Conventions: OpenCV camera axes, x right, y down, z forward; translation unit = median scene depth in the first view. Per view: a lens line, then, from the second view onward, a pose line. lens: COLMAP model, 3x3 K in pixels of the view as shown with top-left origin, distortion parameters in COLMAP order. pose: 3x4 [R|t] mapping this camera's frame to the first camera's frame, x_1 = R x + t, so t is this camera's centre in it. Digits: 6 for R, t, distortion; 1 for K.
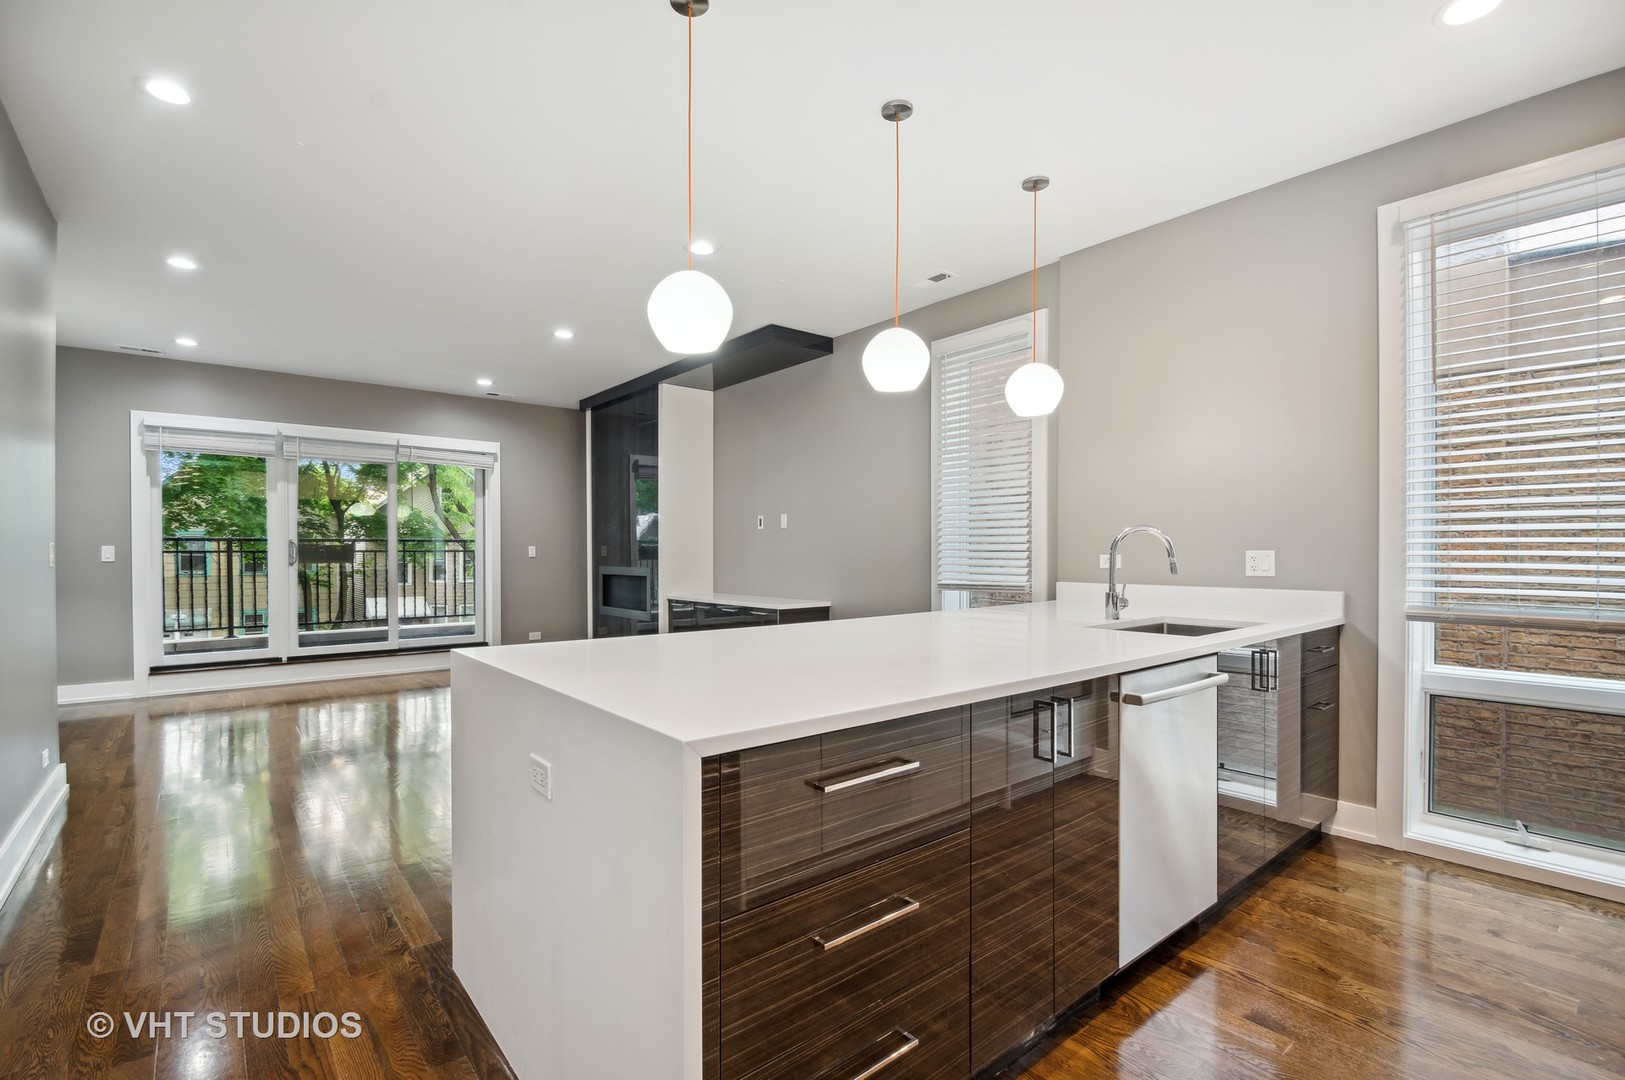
lens RADIAL K [[737.5, 0, 798.8], [0, 737.5, 561.8], [0, 0, 1]] dist [0.010452, -0.014175]
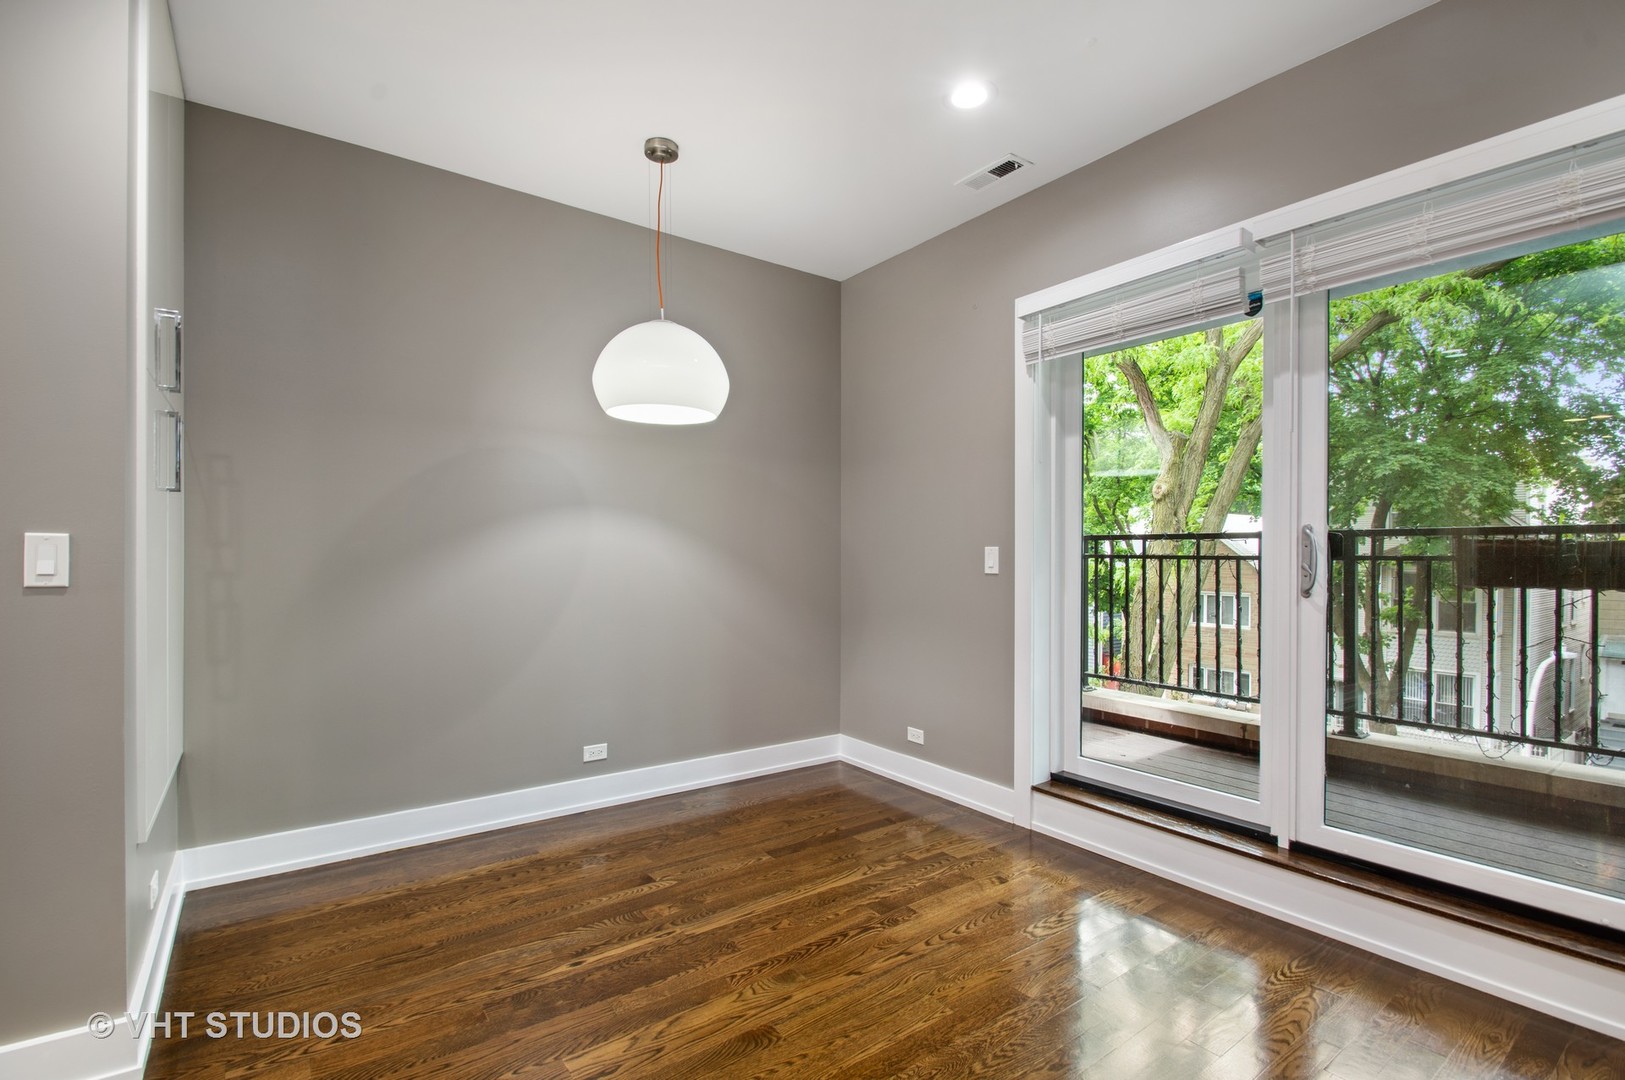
lens RADIAL K [[737.5, 0, 798.8], [0, 737.5, 561.8], [0, 0, 1]] dist [0.010452, -0.014175]
pose [[-0.058024, 0.009221, -0.998273, -0.305926], [-0.017067, 0.999802, 0.010227, -0.011865], [0.998169, 0.017631, -0.057856, 0.770520]]
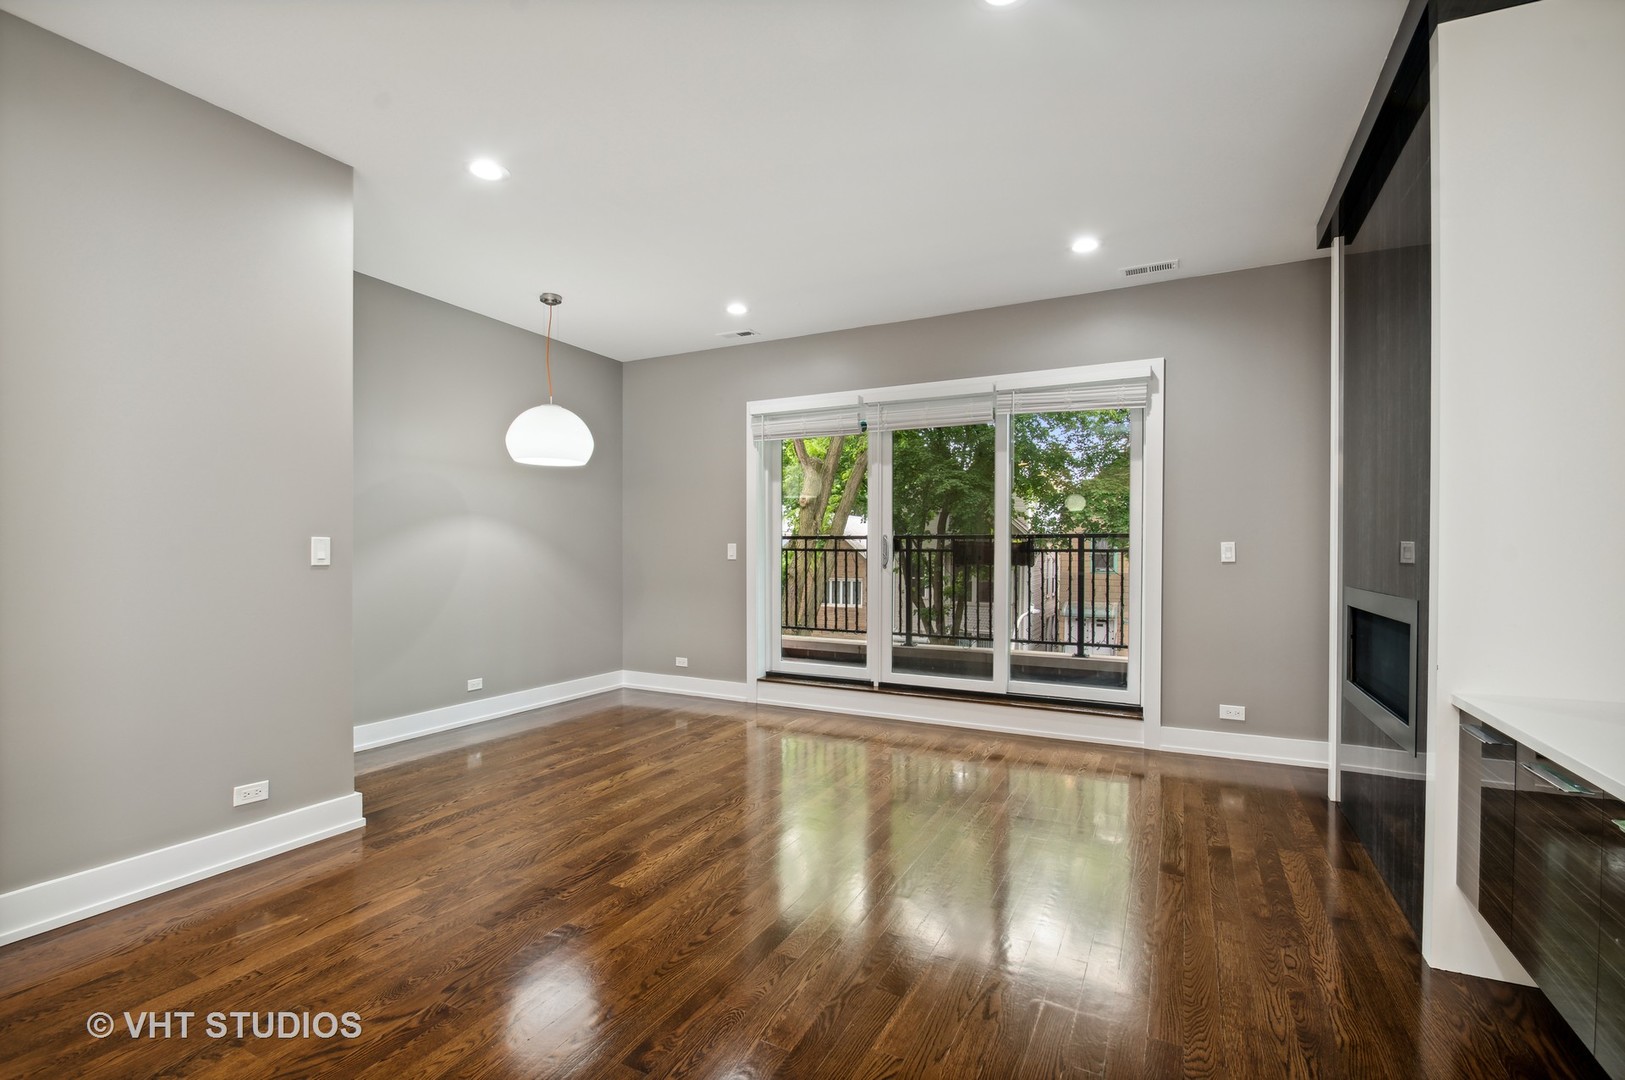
lens RADIAL K [[737.5, 0, 798.8], [0, 737.5, 561.8], [0, 0, 1]] dist [0.010452, -0.014175]
pose [[0.394289, 0.017731, -0.918816, 0.002545], [-0.016899, 0.999785, 0.012042, -0.009740], [0.918831, 0.010779, 0.394504, 0.605267]]
